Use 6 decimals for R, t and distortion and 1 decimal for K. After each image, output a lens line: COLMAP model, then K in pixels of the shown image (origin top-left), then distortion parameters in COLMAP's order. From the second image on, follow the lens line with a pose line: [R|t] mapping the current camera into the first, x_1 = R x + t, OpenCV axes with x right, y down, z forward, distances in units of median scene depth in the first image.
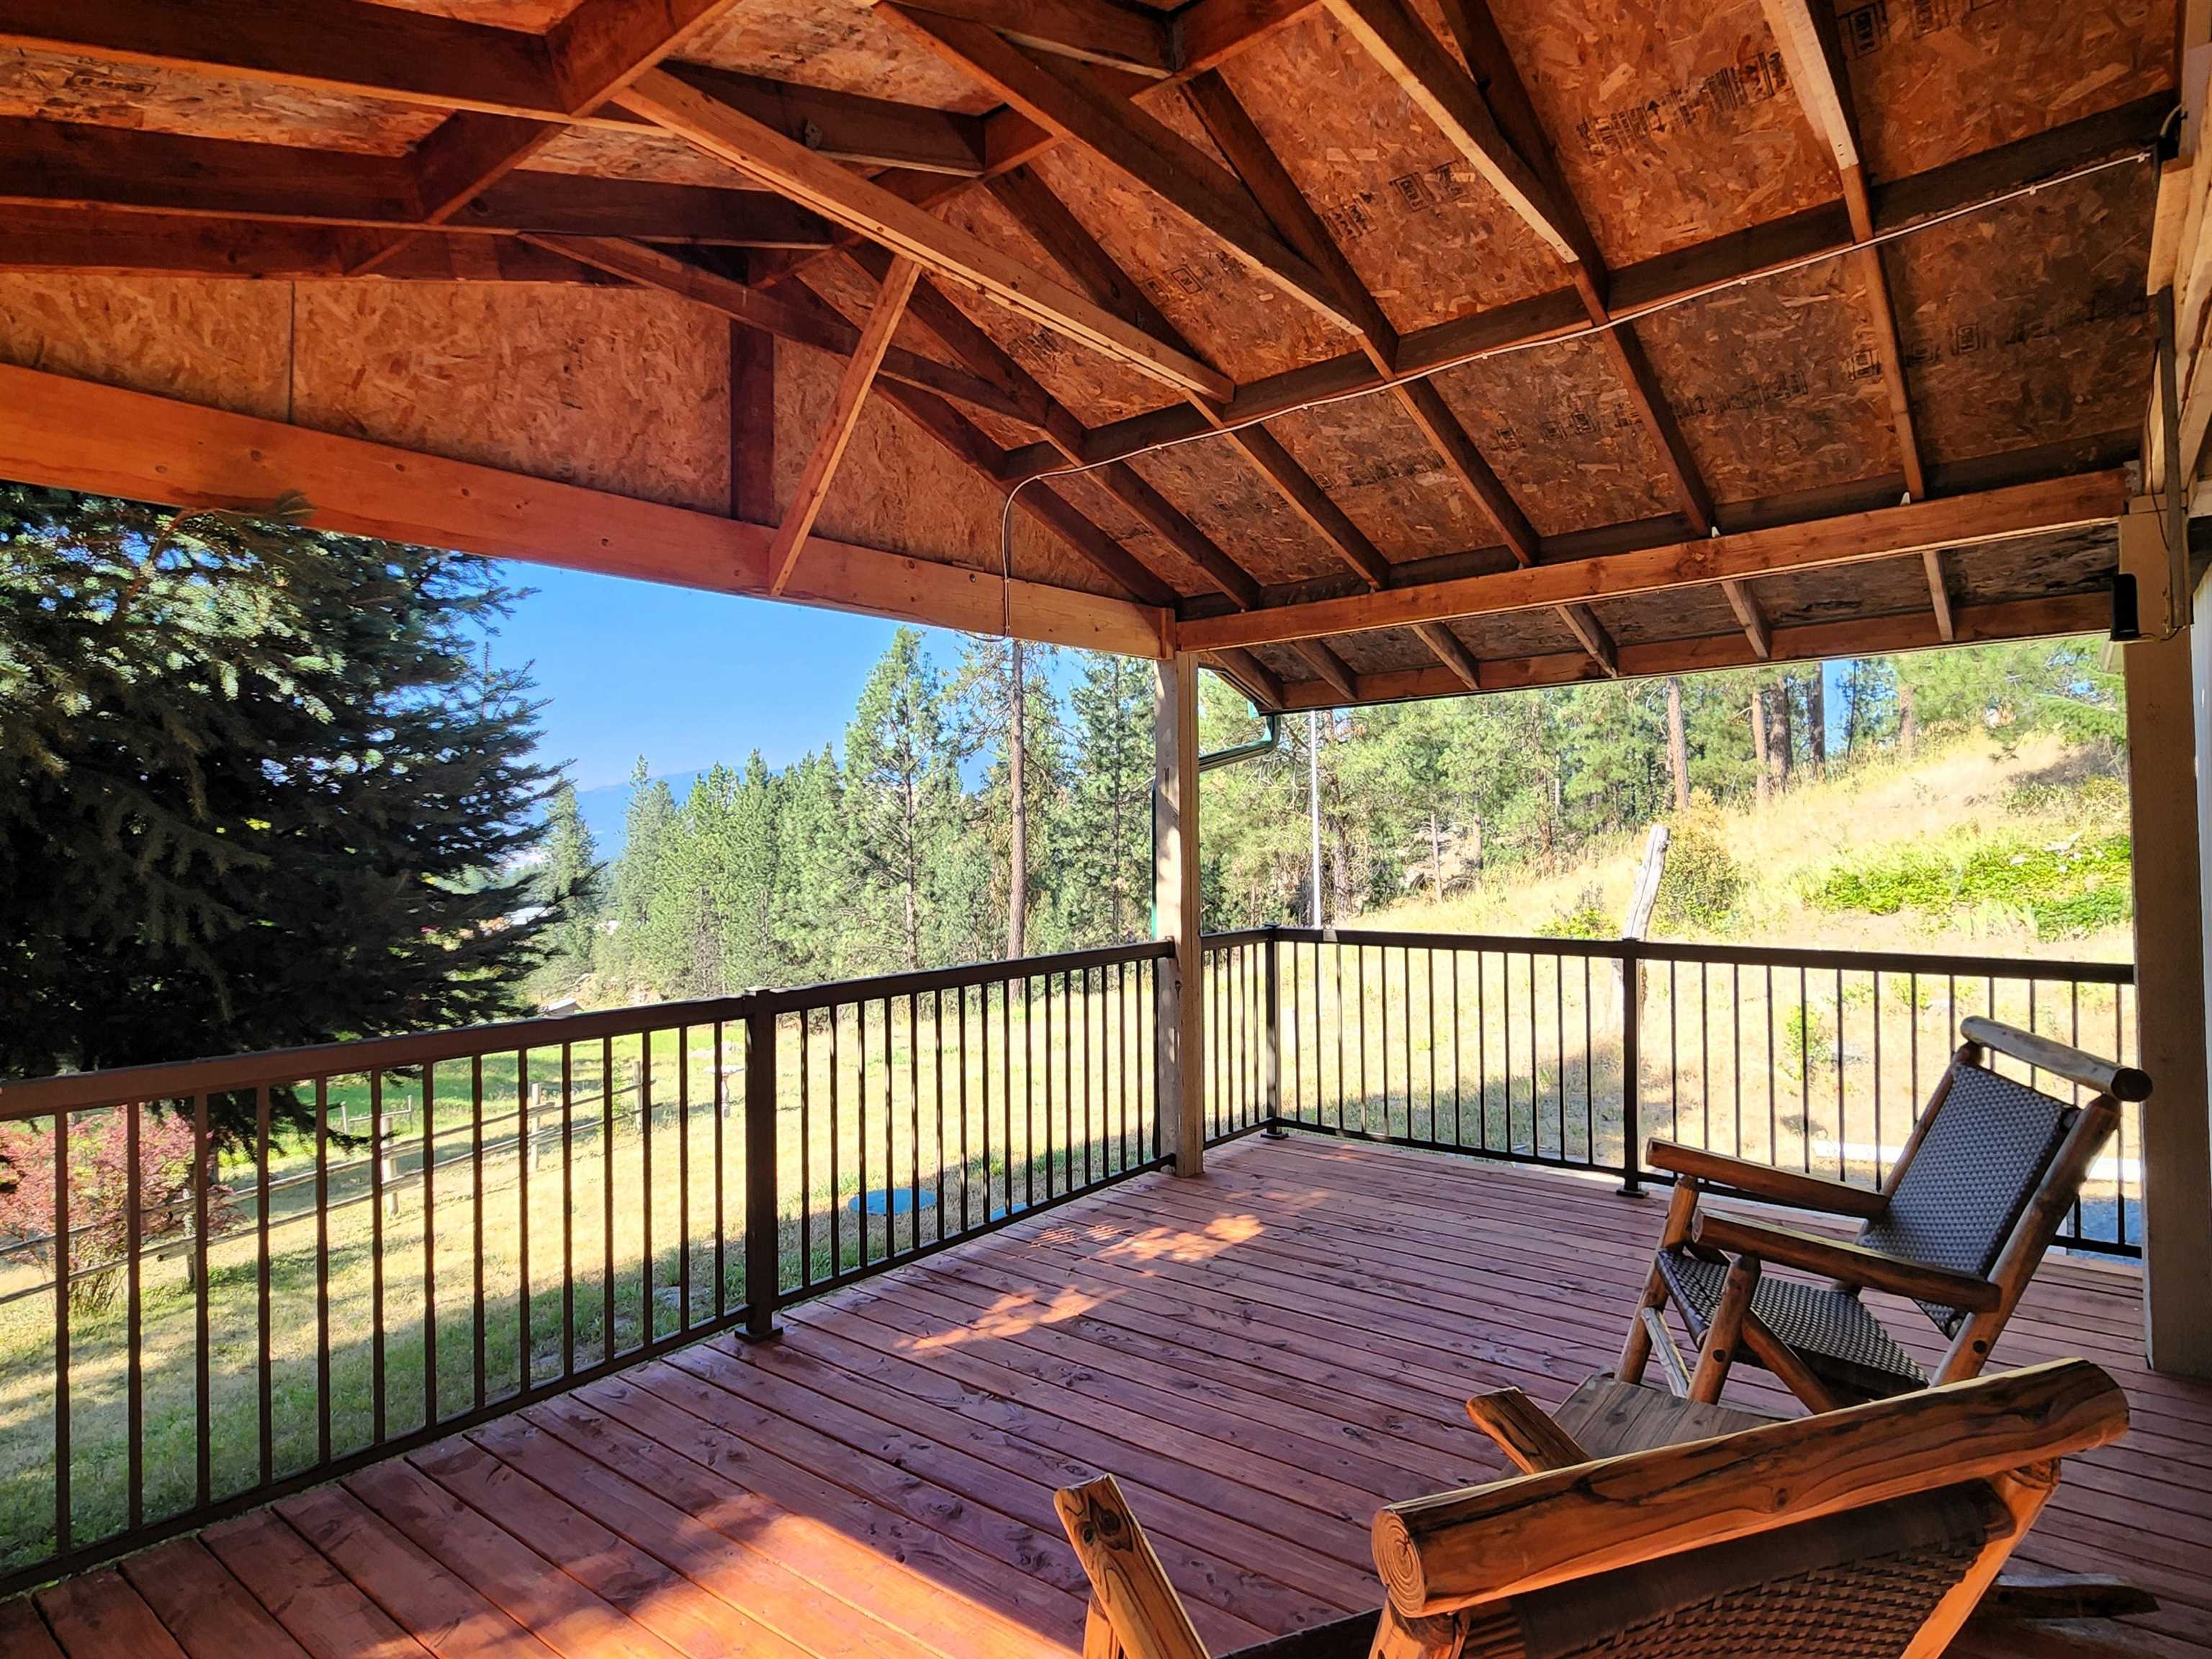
lens RADIAL K [[1225.6, 0, 1109.9], [0, 1225.6, 833.1], [0, 0, 1]] dist [0.005361, -0.004497]
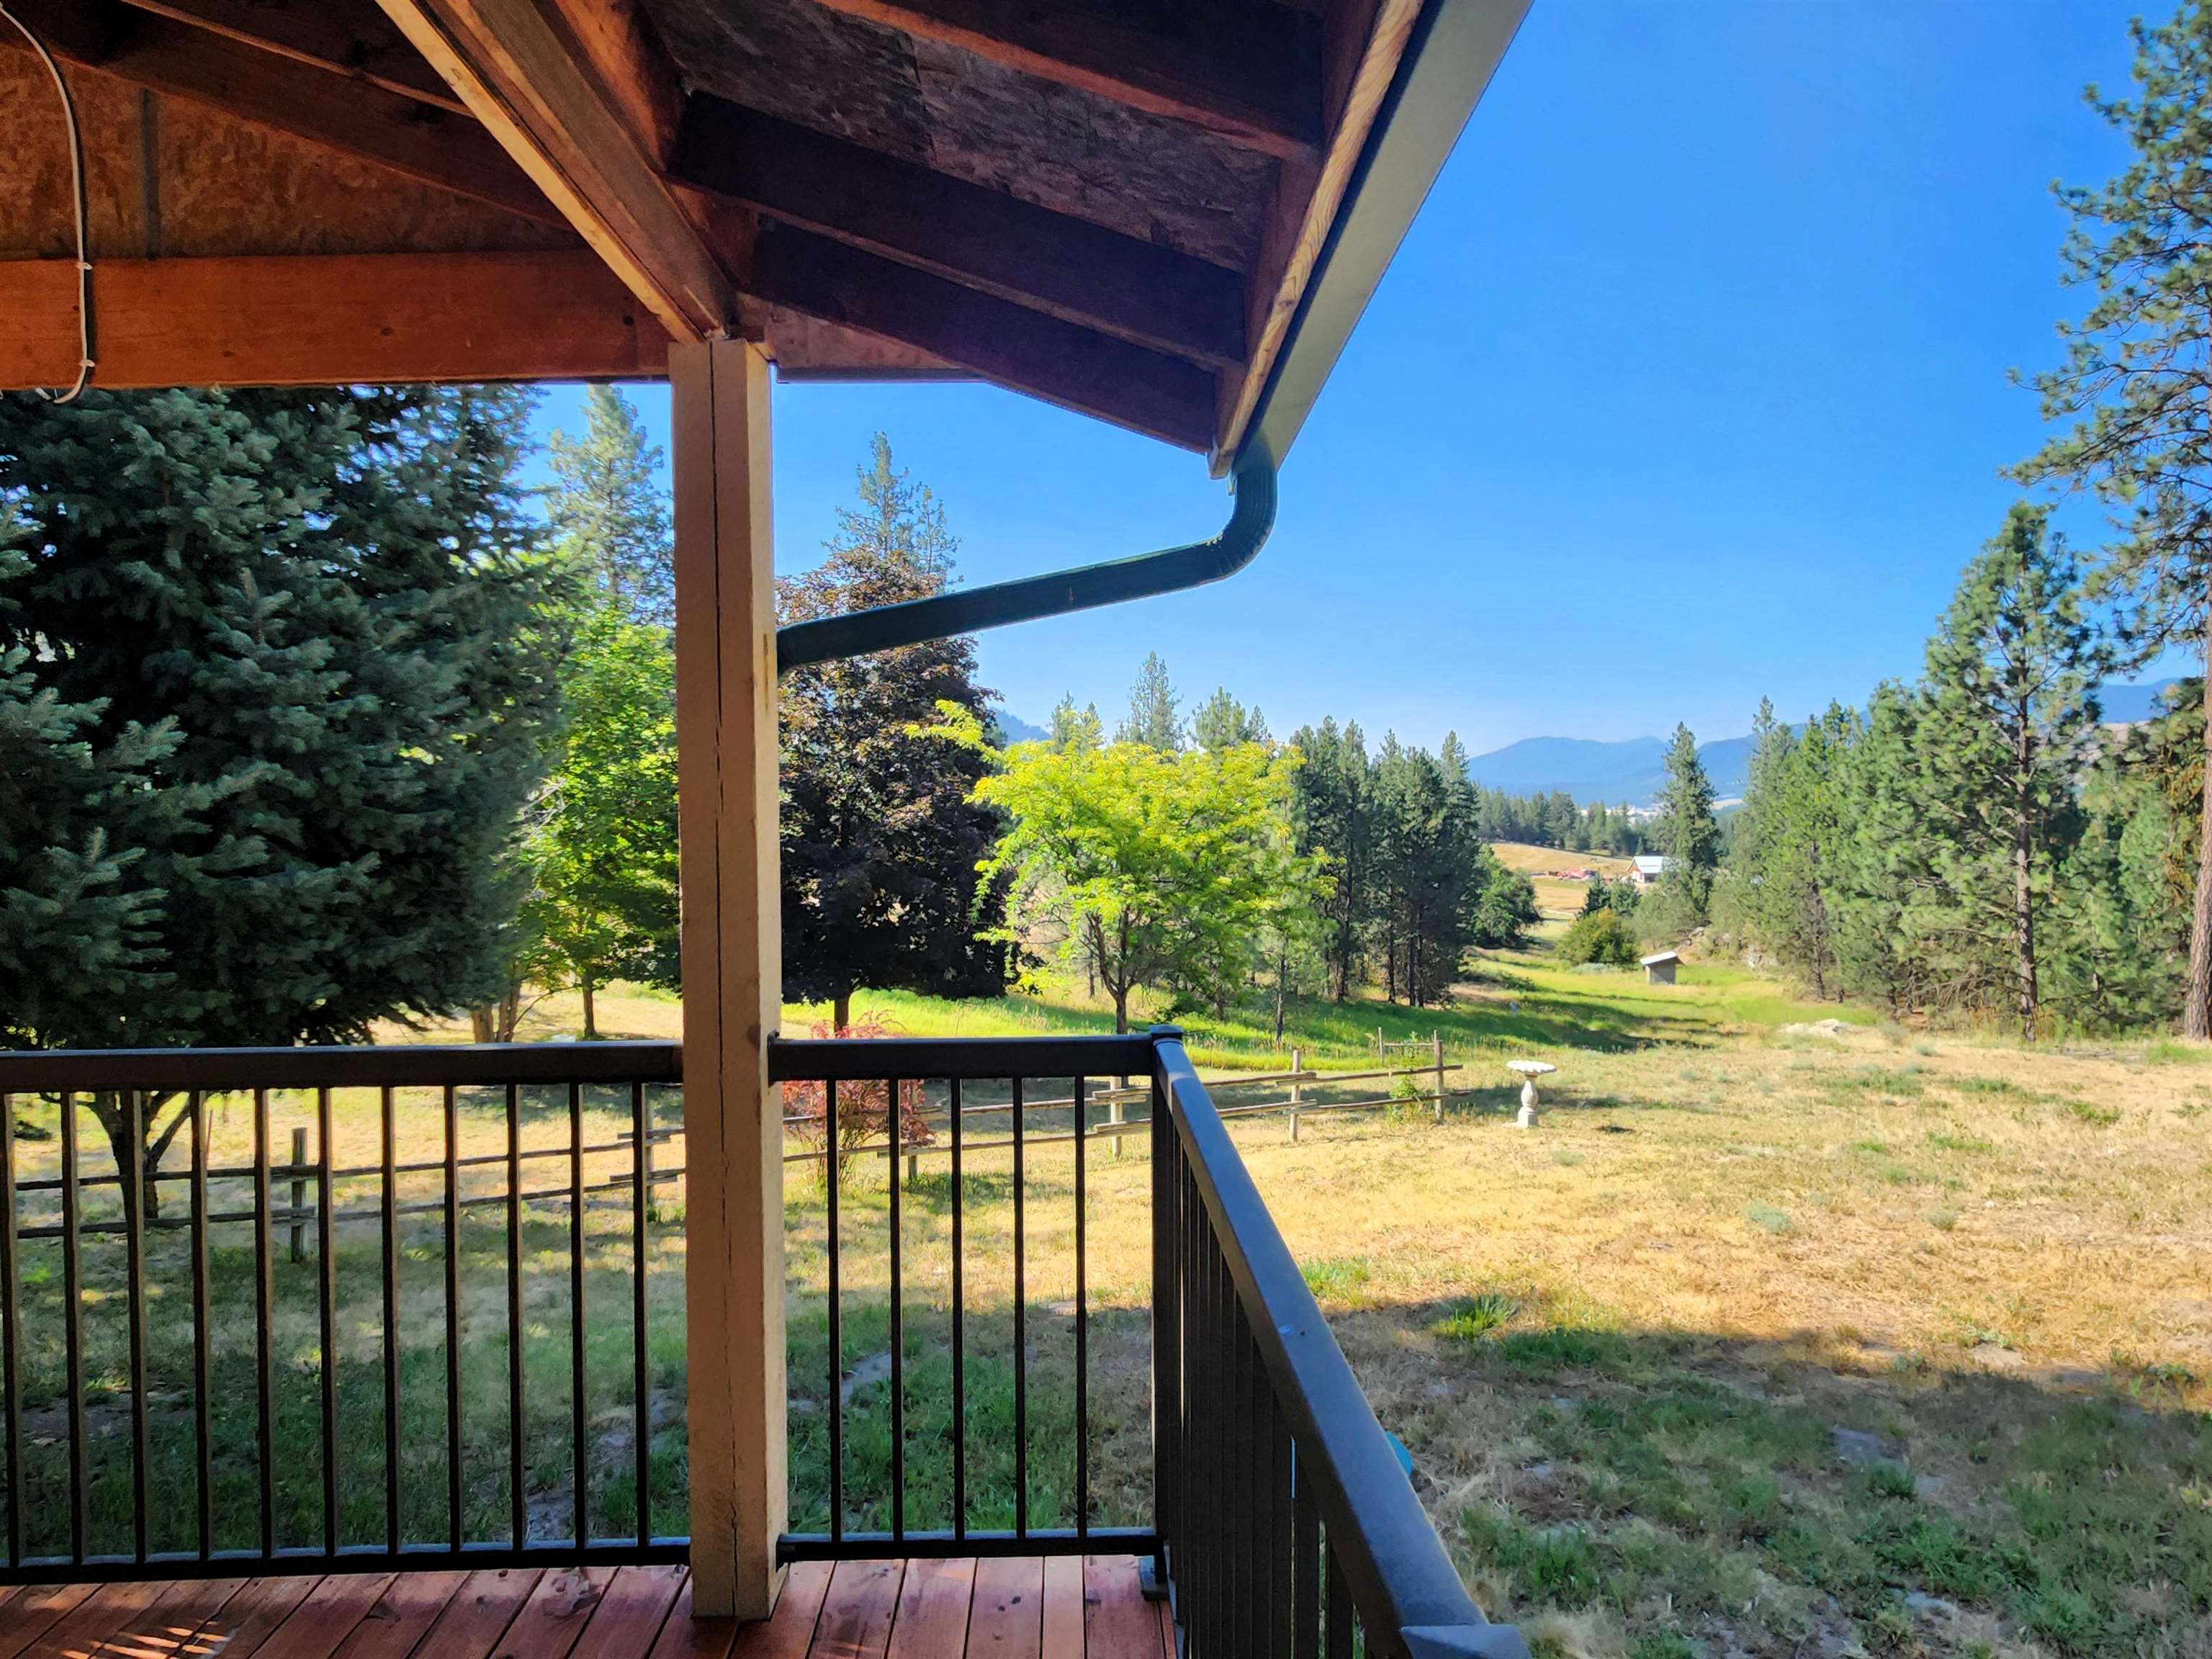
lens RADIAL K [[1225.6, 0, 1106.9], [0, 1225.6, 812.9], [0, 0, 1]] dist [0.005361, -0.004497]
pose [[0.647395, 0.022582, -0.761820, 0.043918], [-0.003637, 0.999641, 0.026541, 0.001349], [0.762146, -0.014412, 0.647245, 0.097397]]
